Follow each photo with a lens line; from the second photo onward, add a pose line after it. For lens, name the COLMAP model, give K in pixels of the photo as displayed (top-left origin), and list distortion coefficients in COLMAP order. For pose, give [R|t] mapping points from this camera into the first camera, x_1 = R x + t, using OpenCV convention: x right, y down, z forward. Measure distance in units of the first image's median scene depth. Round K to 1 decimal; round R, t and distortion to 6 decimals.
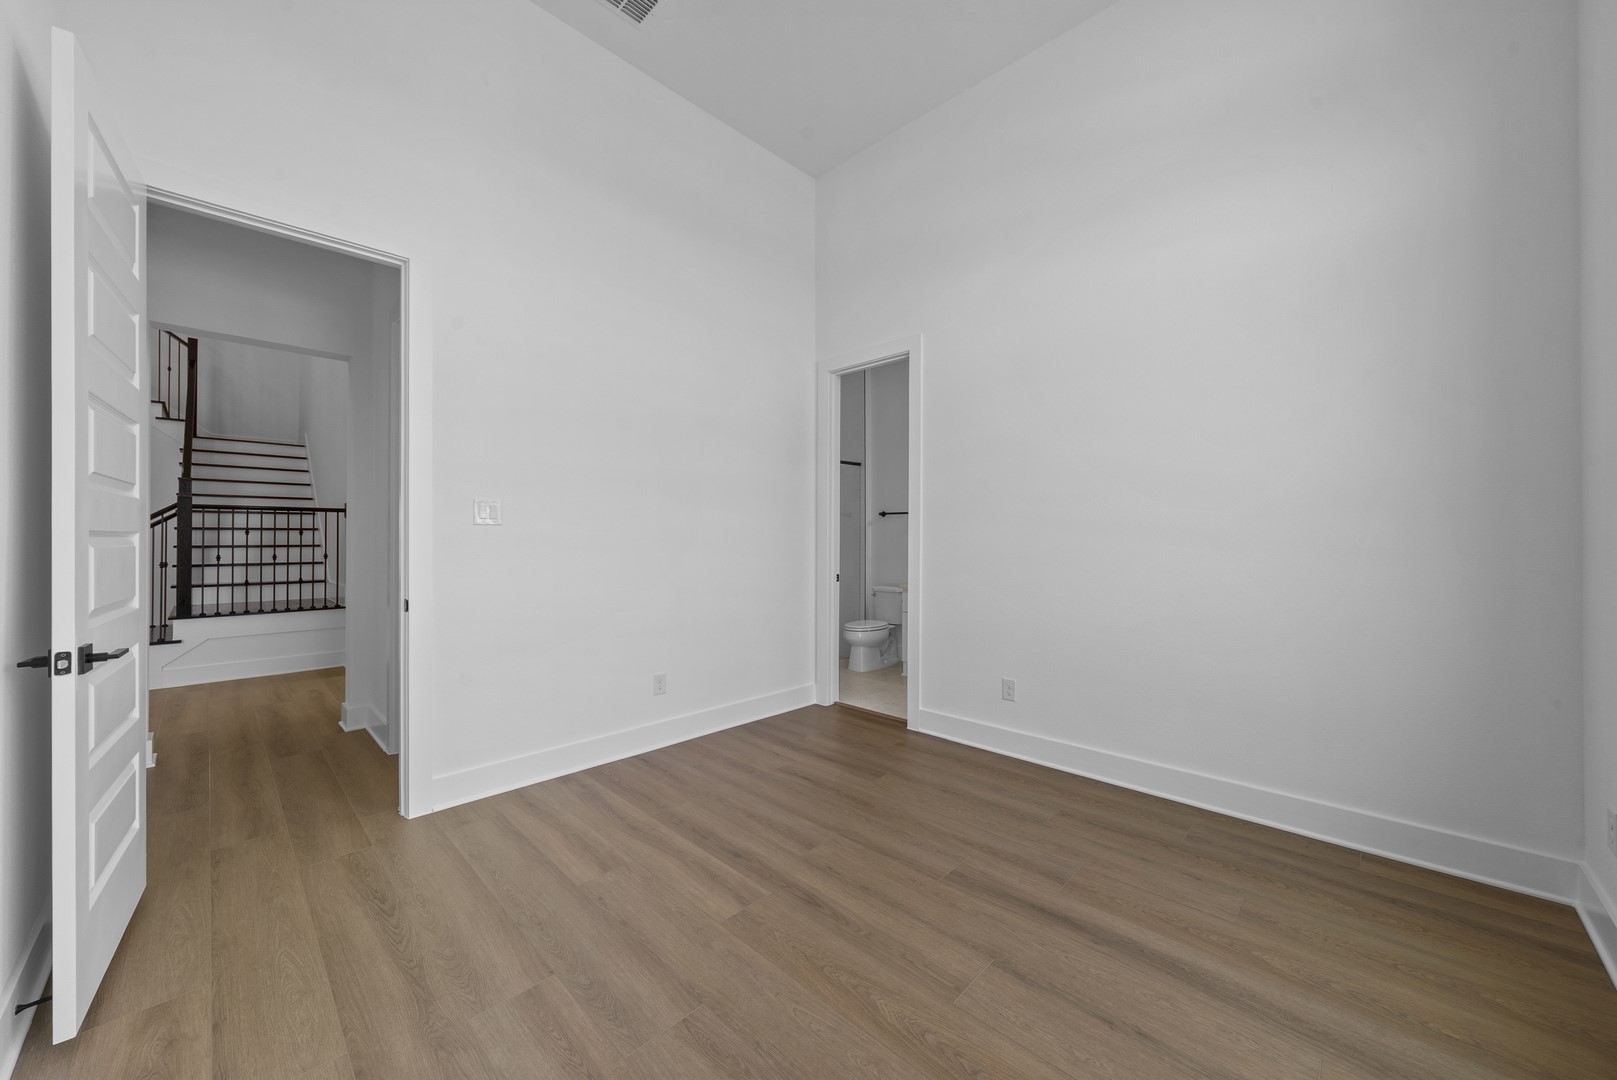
lens RADIAL K [[577.4, 0, 810.7], [0, 577.4, 538.1], [0, 0, 1]] dist [-0.002455, 0.000250]
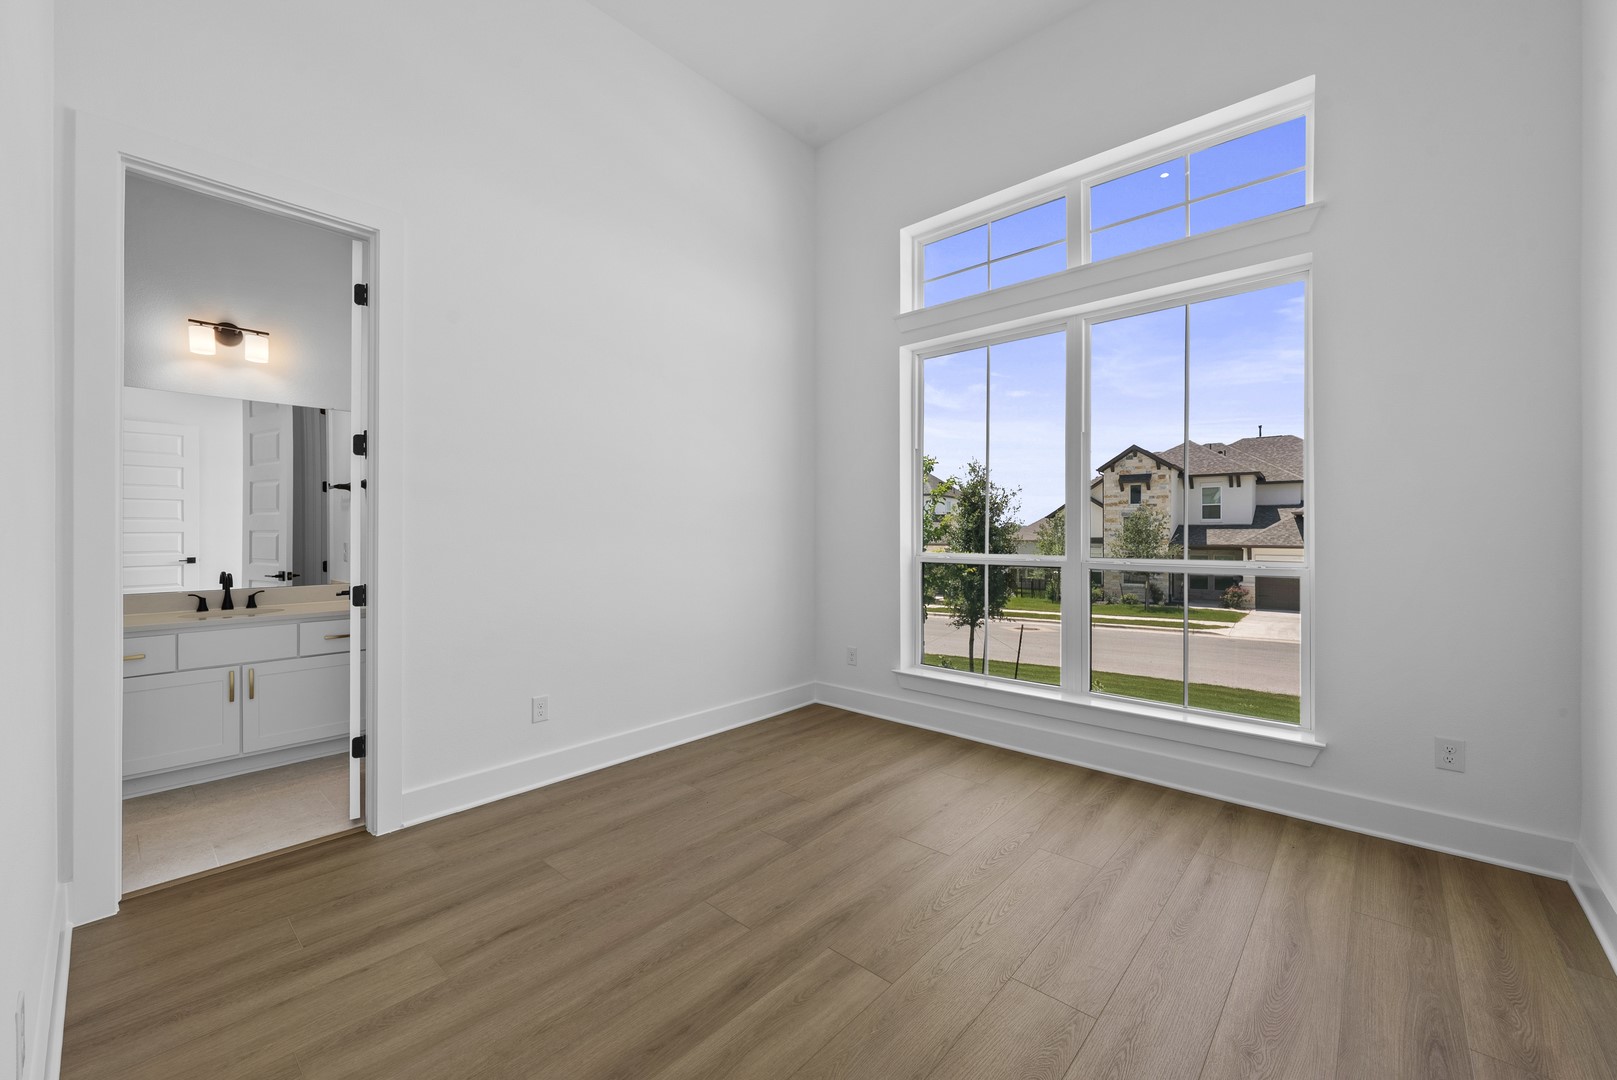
lens RADIAL K [[624.4, 0, 813.5], [0, 624.4, 533.7], [0, 0, 1]] dist [0.001871, 0.000242]
pose [[-0.016582, -0.003015, 0.999858, -0.808483], [0.000814, 0.999995, 0.003029, 0.003993], [-0.999862, 0.000864, -0.016580, 0.853953]]
